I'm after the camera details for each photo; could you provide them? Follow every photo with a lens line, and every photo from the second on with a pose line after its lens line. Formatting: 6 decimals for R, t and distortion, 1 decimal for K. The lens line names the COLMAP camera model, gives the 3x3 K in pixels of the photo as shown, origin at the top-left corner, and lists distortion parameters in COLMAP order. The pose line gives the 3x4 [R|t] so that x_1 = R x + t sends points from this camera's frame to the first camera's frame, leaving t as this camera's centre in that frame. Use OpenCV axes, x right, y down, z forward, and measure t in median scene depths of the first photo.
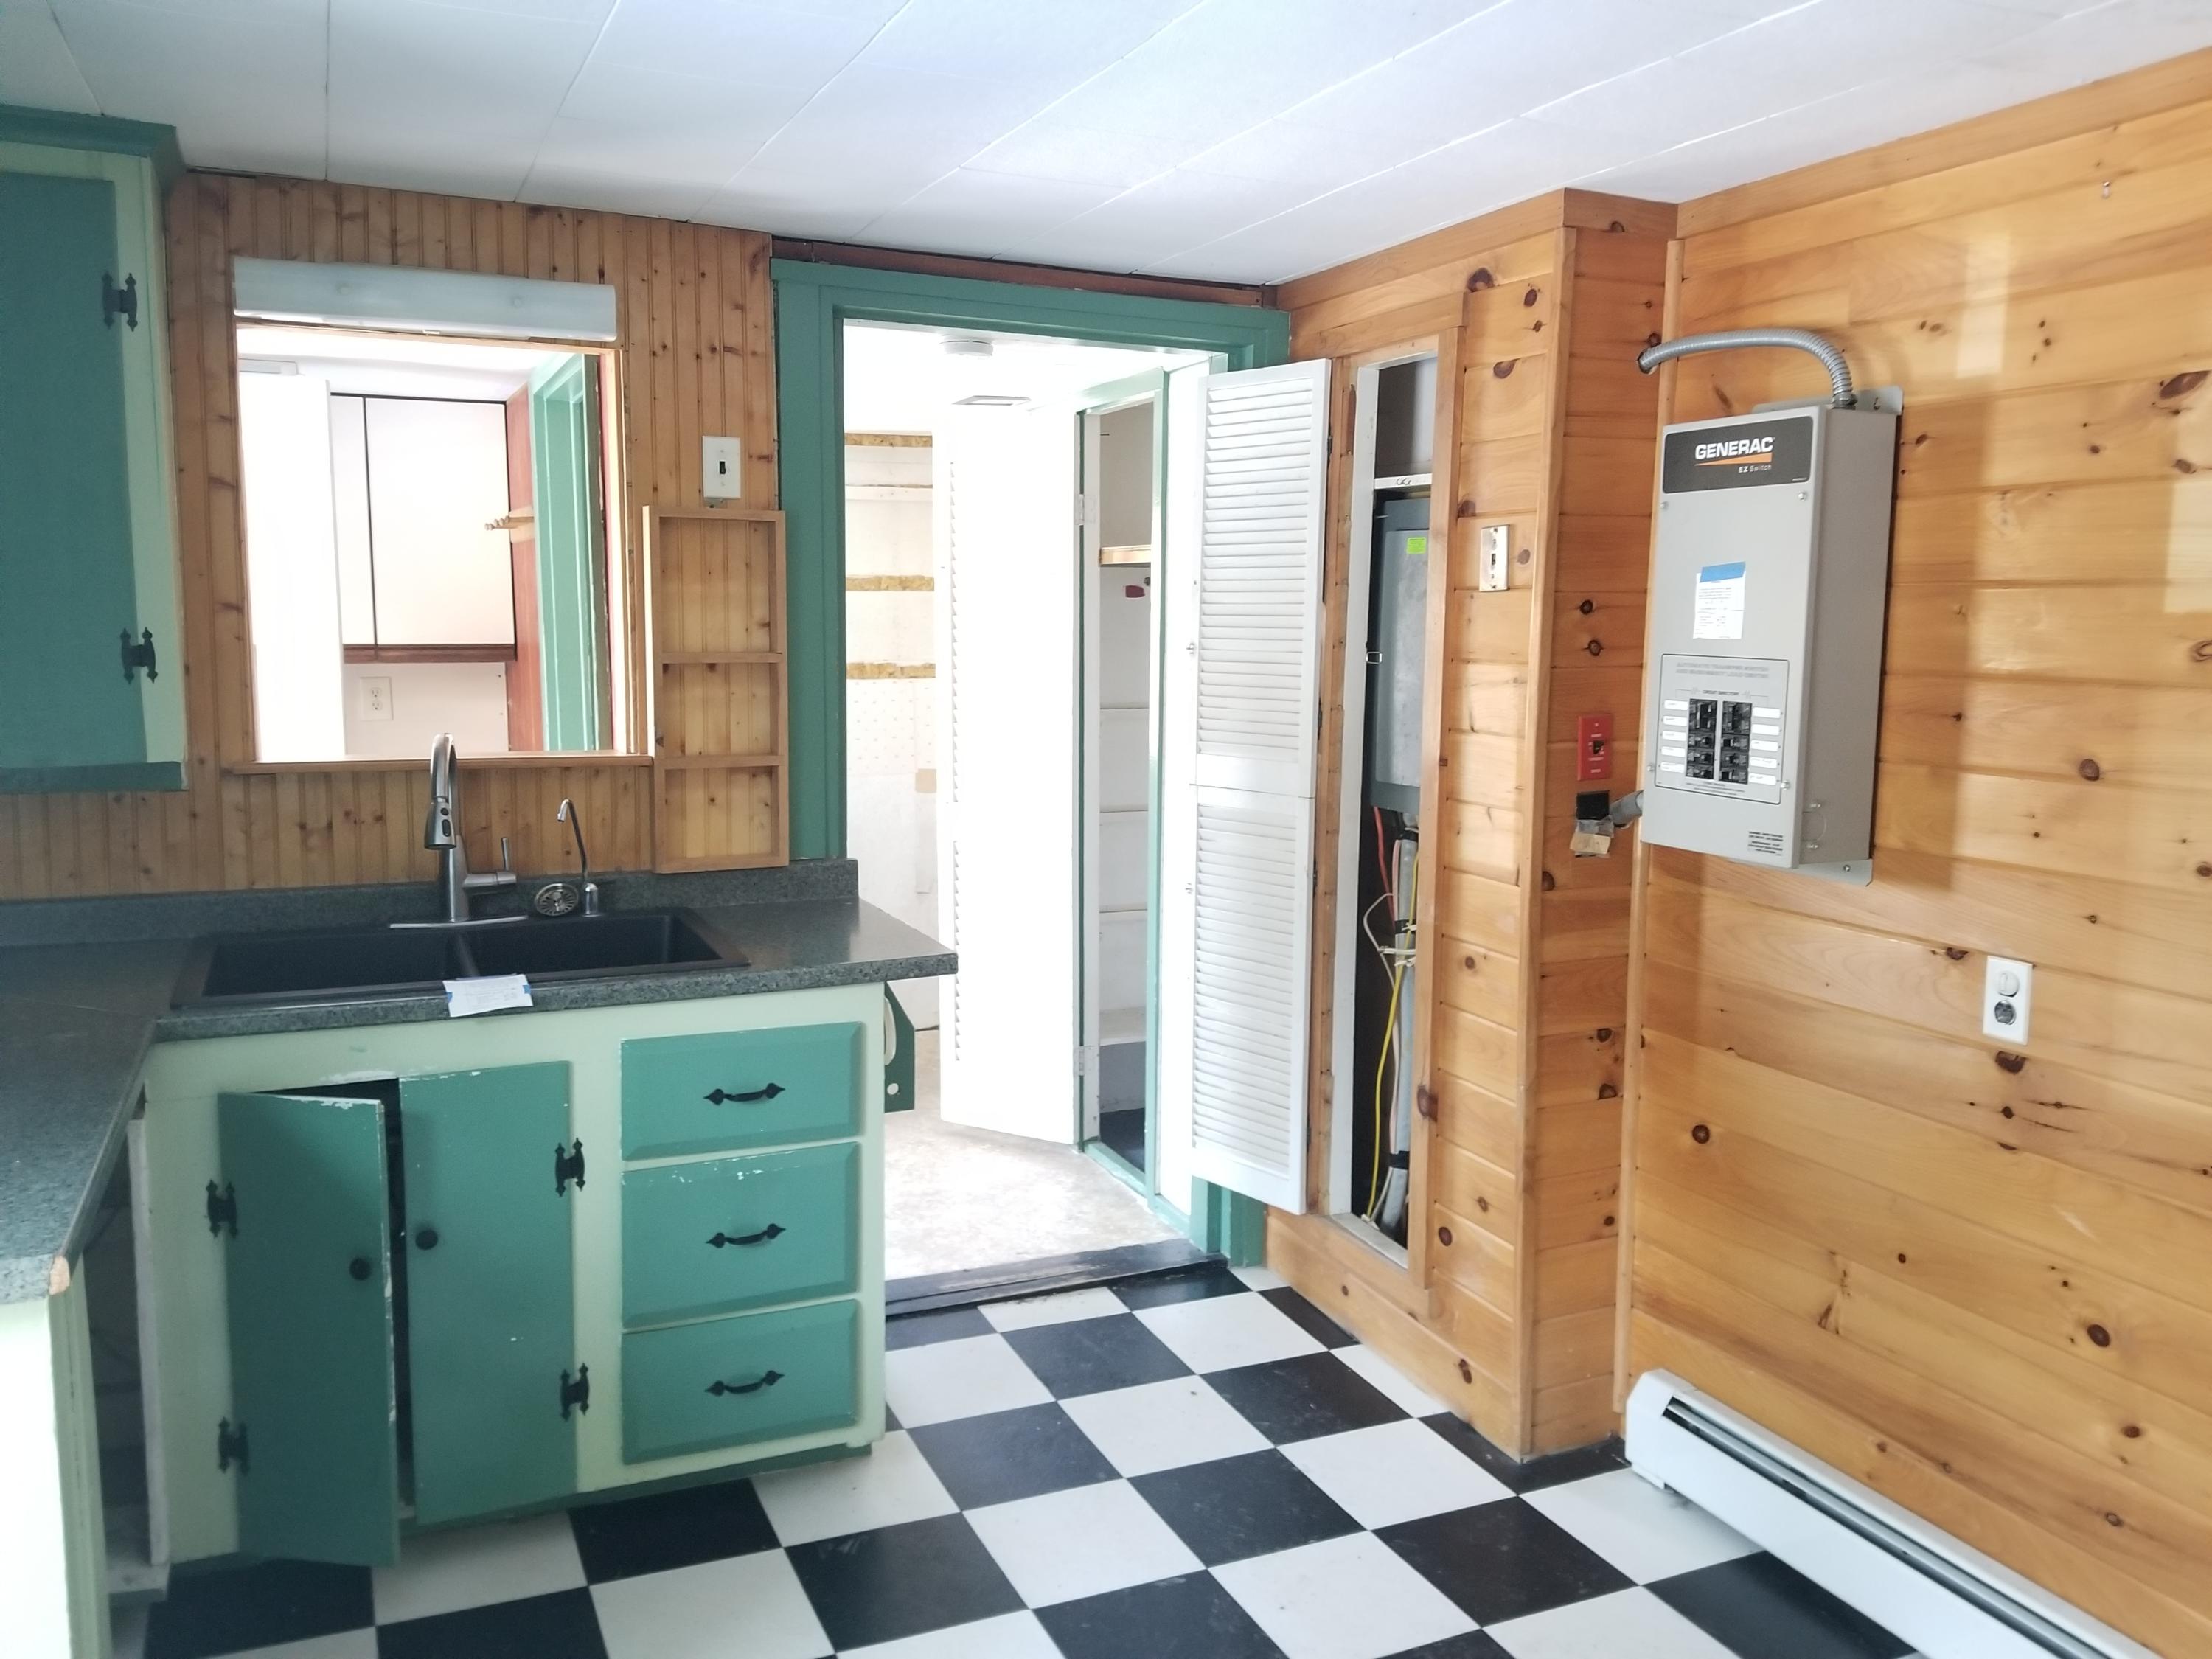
lens RADIAL K [[1671.9, 0, 1101.5], [0, 1671.9, 804.7], [0, 0, 1]] dist [0.003151, -0.100428]
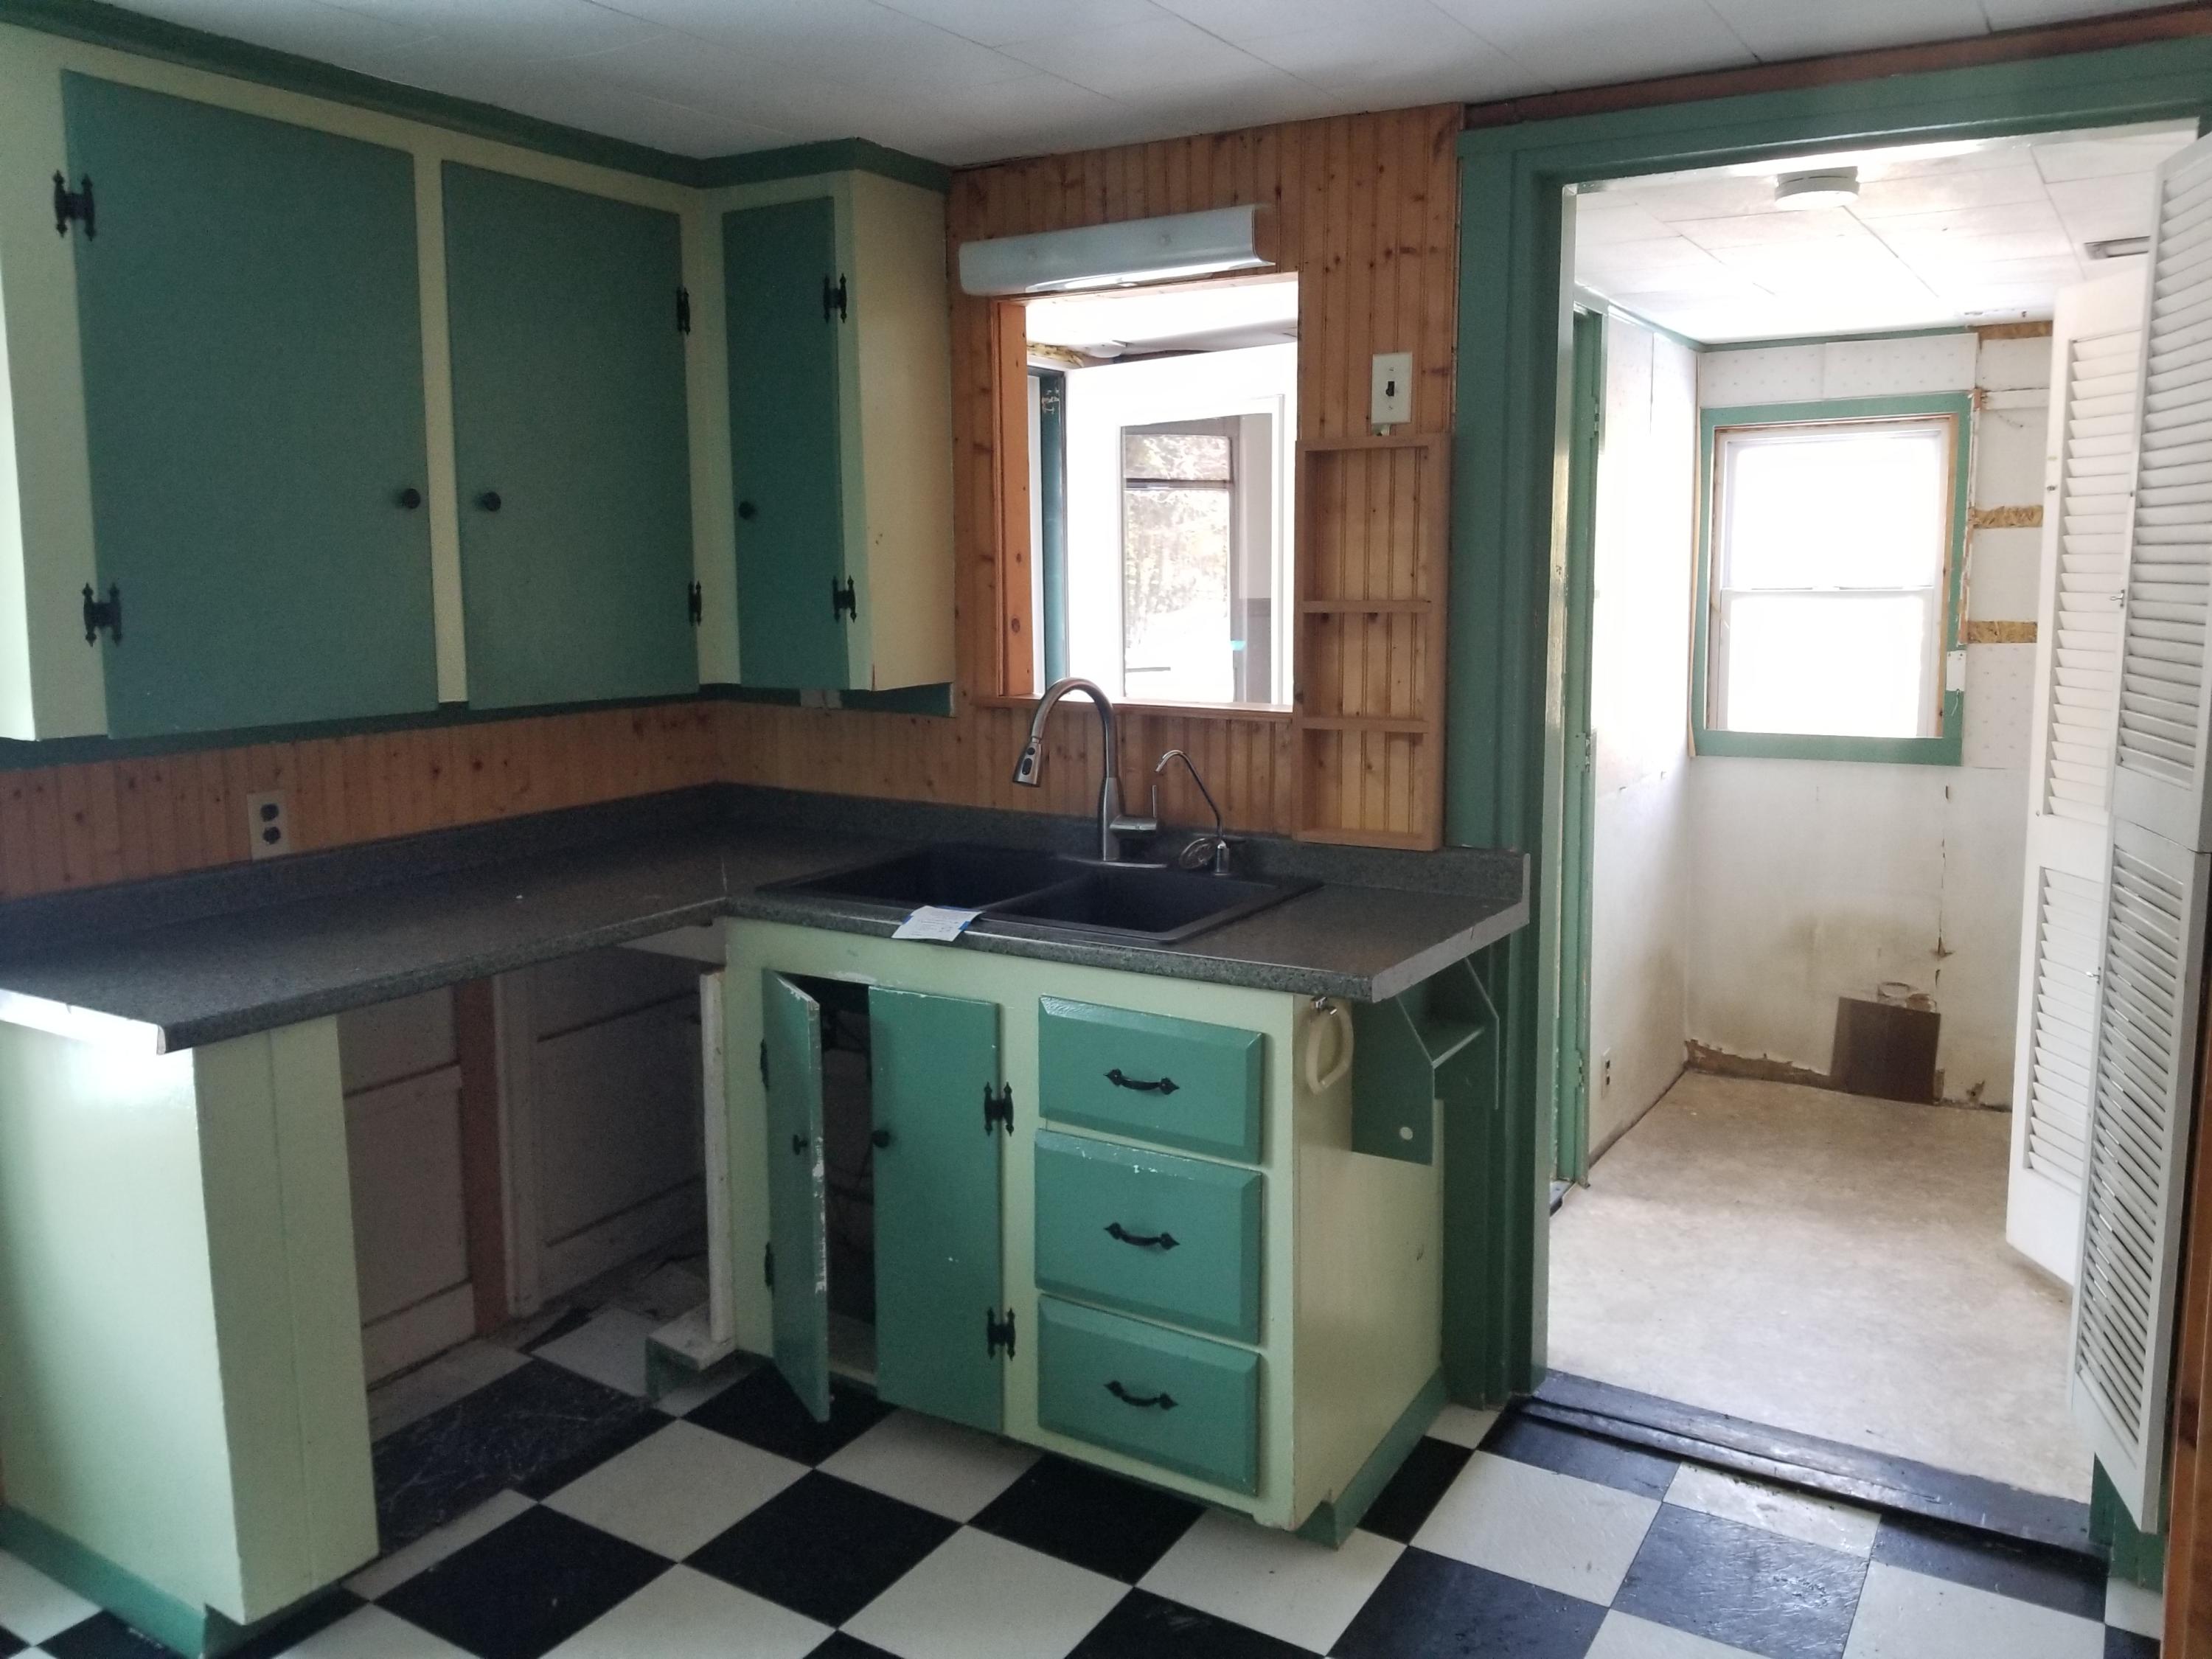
lens RADIAL K [[1665.4, 0, 1106.4], [0, 1665.4, 798.1], [0, 0, 1]] dist [0.008229, -0.040985]
pose [[0.560777, 0.096955, -0.822270, 0.437538], [-0.082548, 0.994719, 0.060992, -0.030057], [0.823841, 0.033674, 0.565819, 0.399904]]
